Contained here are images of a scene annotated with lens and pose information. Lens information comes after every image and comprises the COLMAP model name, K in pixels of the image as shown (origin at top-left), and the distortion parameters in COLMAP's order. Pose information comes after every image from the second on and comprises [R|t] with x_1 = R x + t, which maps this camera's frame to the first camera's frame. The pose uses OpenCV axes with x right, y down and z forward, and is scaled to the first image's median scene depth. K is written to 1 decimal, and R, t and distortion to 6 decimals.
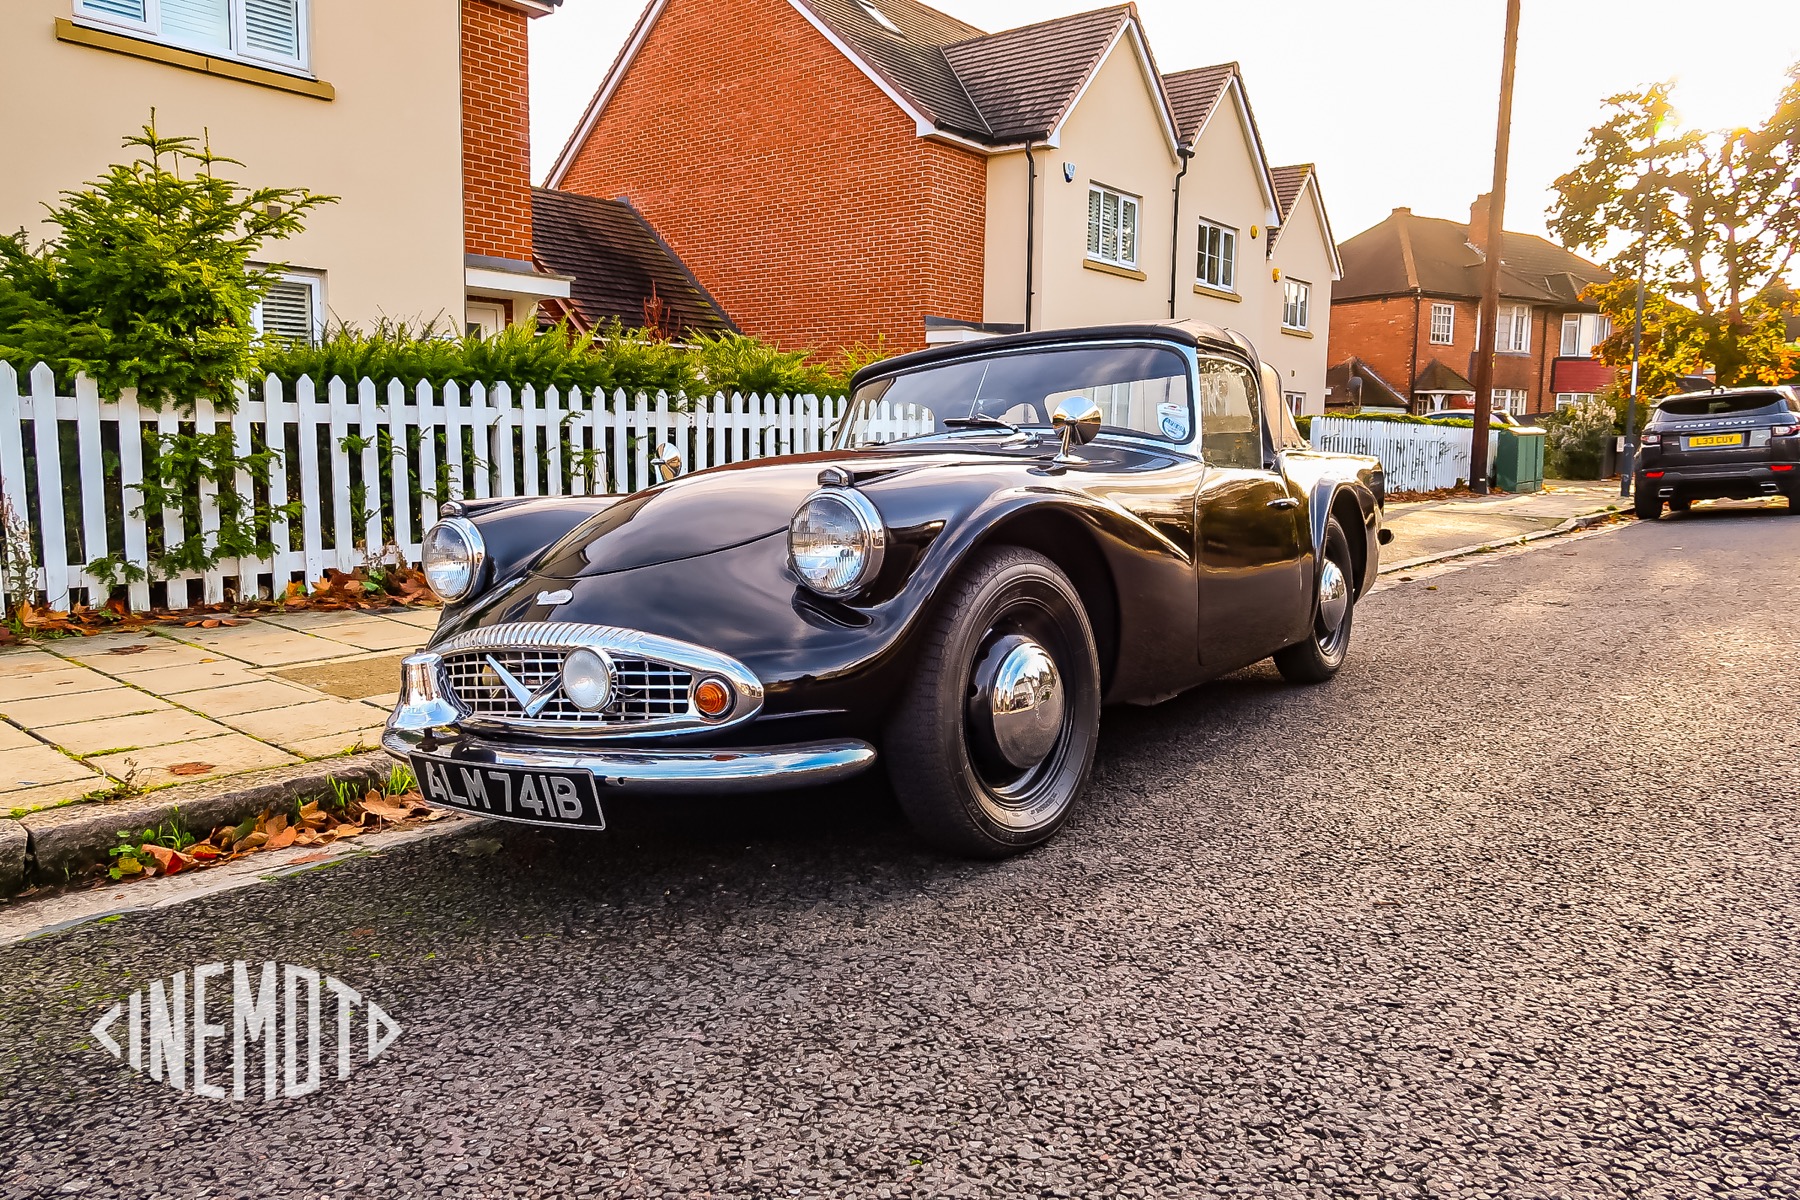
lens RADIAL K [[1238.0, 0, 900.0], [0, 1238.0, 600.0], [0, 0, 1]] dist [-0.027689, 0.009950]
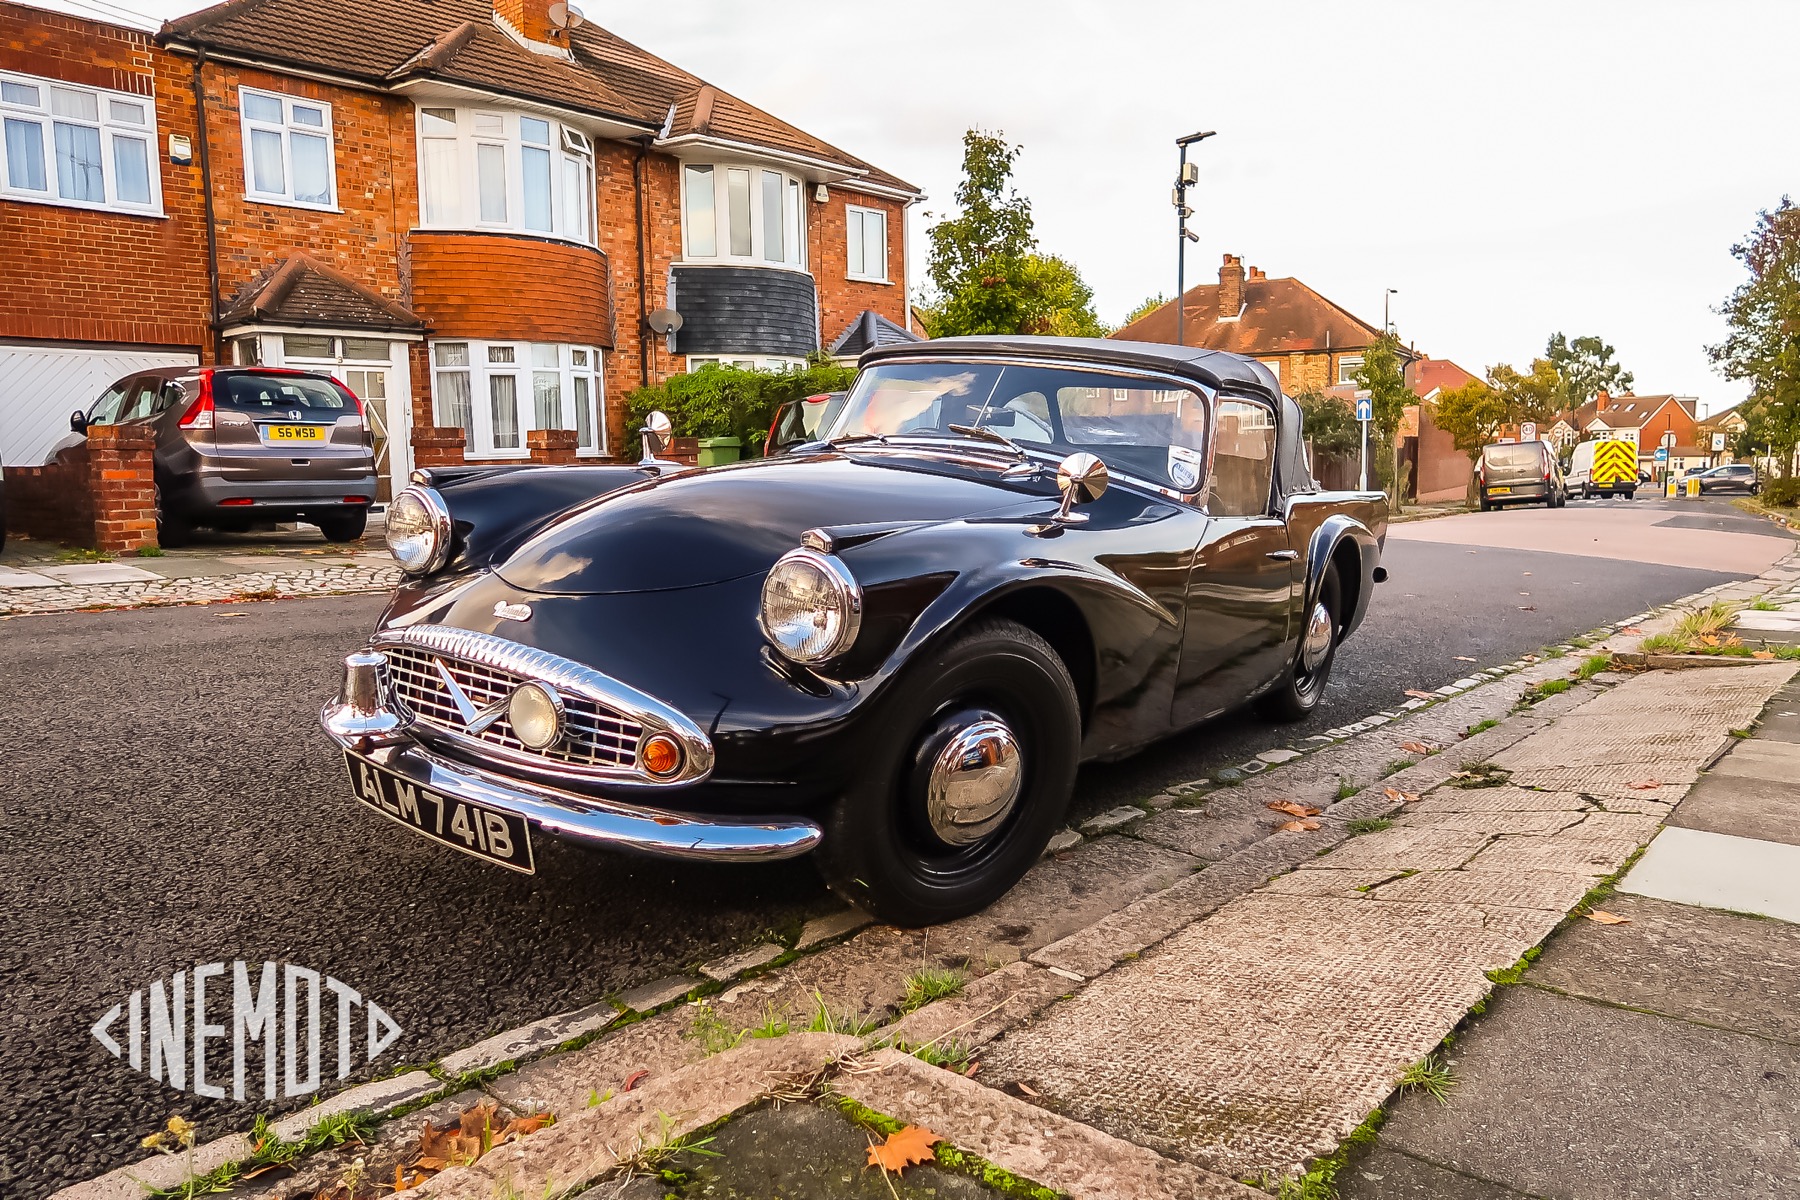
lens RADIAL K [[1238.0, 0, 900.0], [0, 1238.0, 600.0], [0, 0, 1]] dist [-0.027689, 0.009950]
pose [[0.990466, 0.136490, 0.018637, -0.000936], [-0.137574, 0.987022, 0.082834, -0.062433], [-0.007089, -0.084608, 0.996389, 0.022667]]
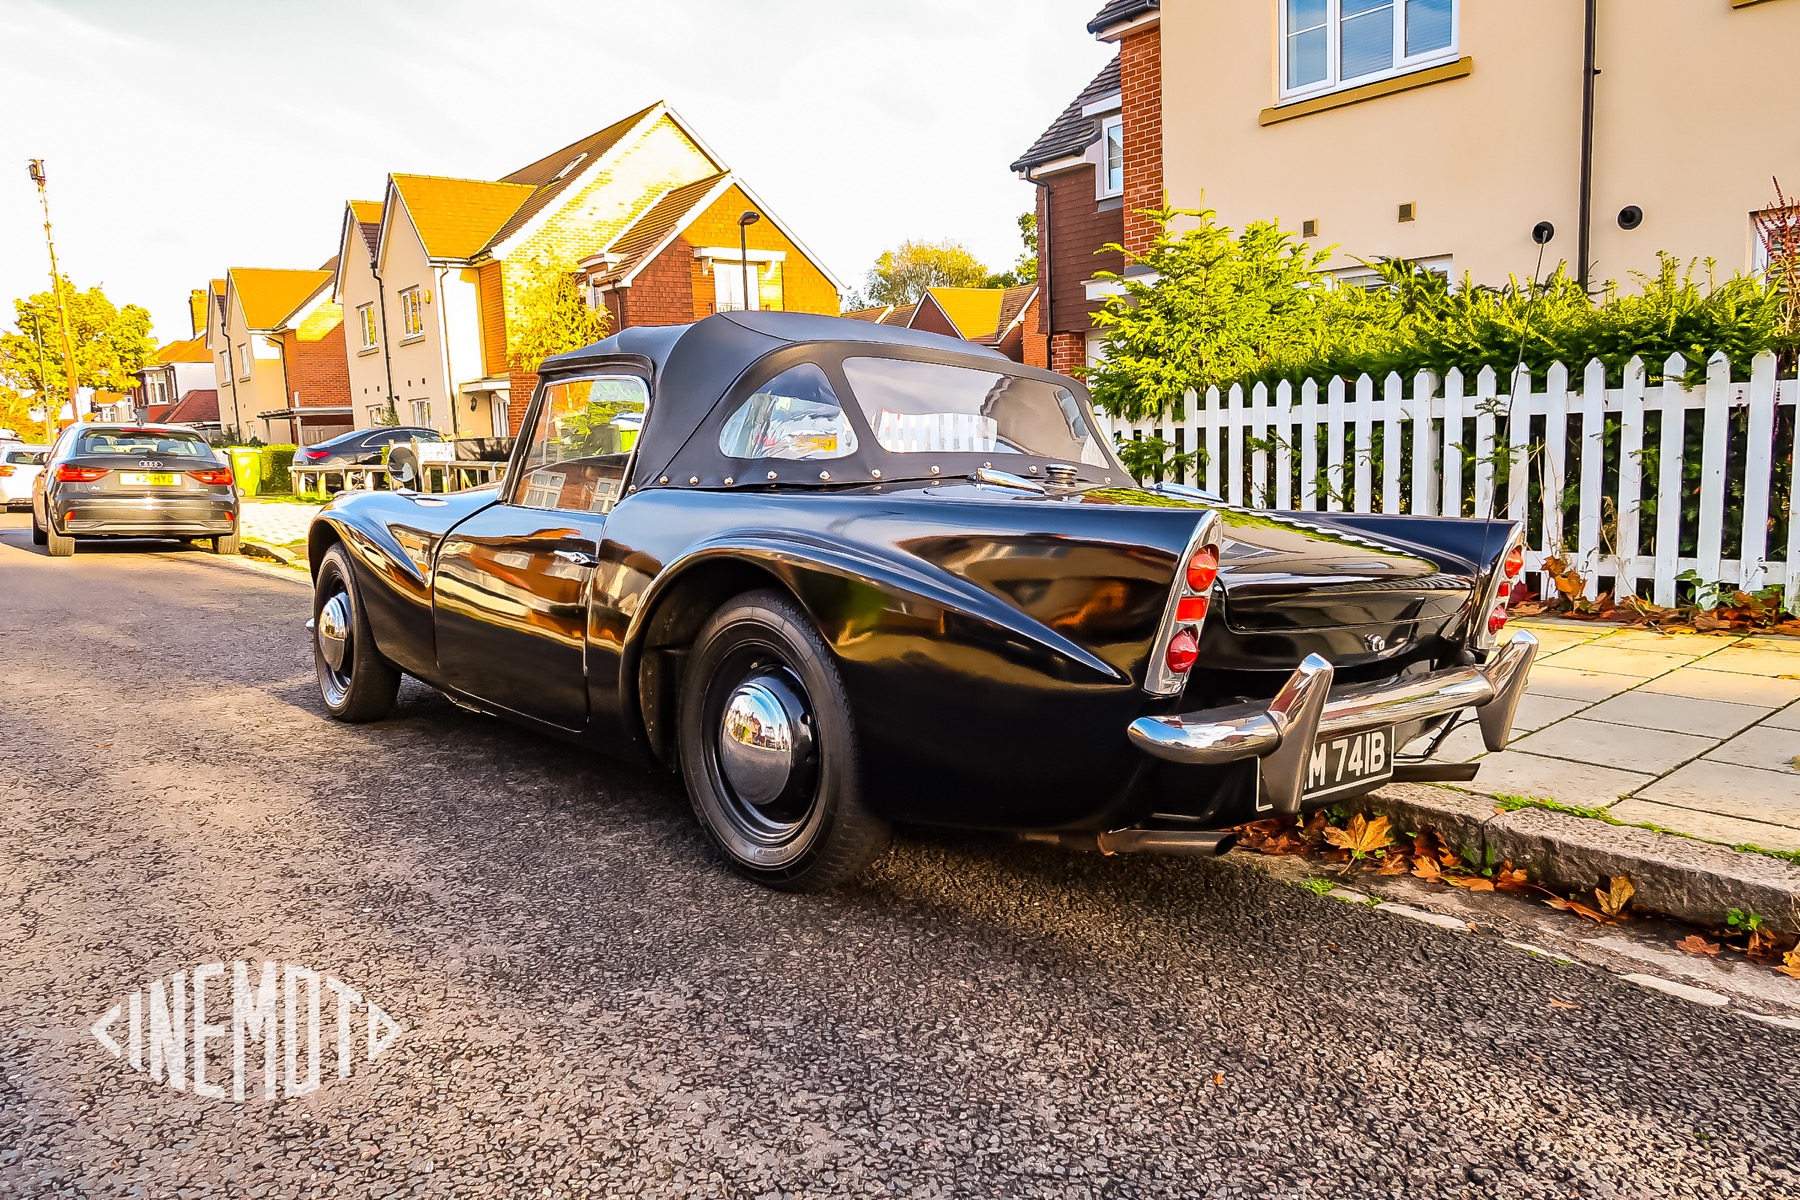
lens RADIAL K [[1238.0, 0, 900.0], [0, 1238.0, 600.0], [0, 0, 1]] dist [-0.027689, 0.009950]
pose [[-0.226618, 0.128440, -0.965478, 0.780950], [-0.084738, 0.984908, 0.150915, -0.143185], [0.970290, 0.116013, -0.212315, 1.043394]]
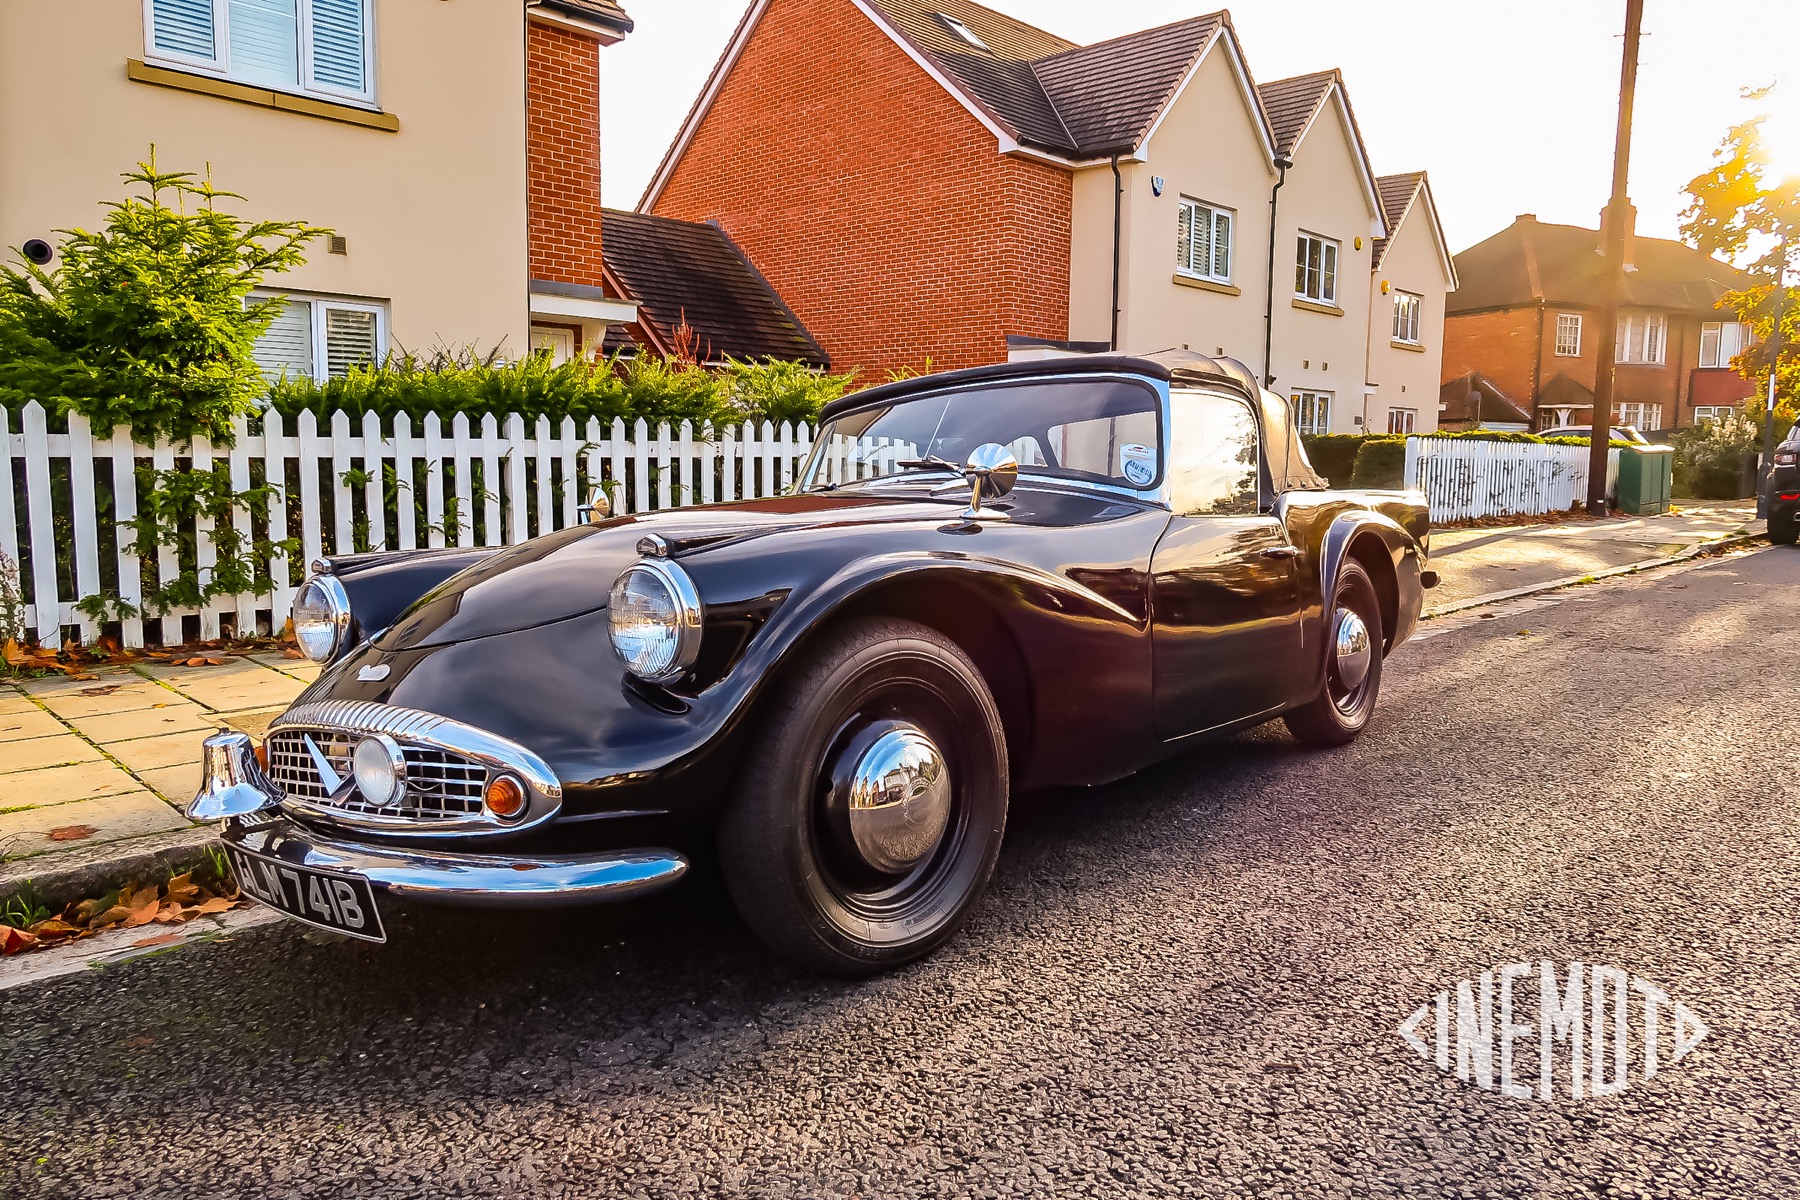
lens RADIAL K [[1238.0, 0, 900.0], [0, 1238.0, 600.0], [0, 0, 1]] dist [-0.027689, 0.009950]
pose [[0.995949, 0.007243, -0.089630, 0.088853], [-0.008400, 0.999886, -0.012546, -0.022554], [0.089529, 0.013248, 0.995896, 0.063076]]
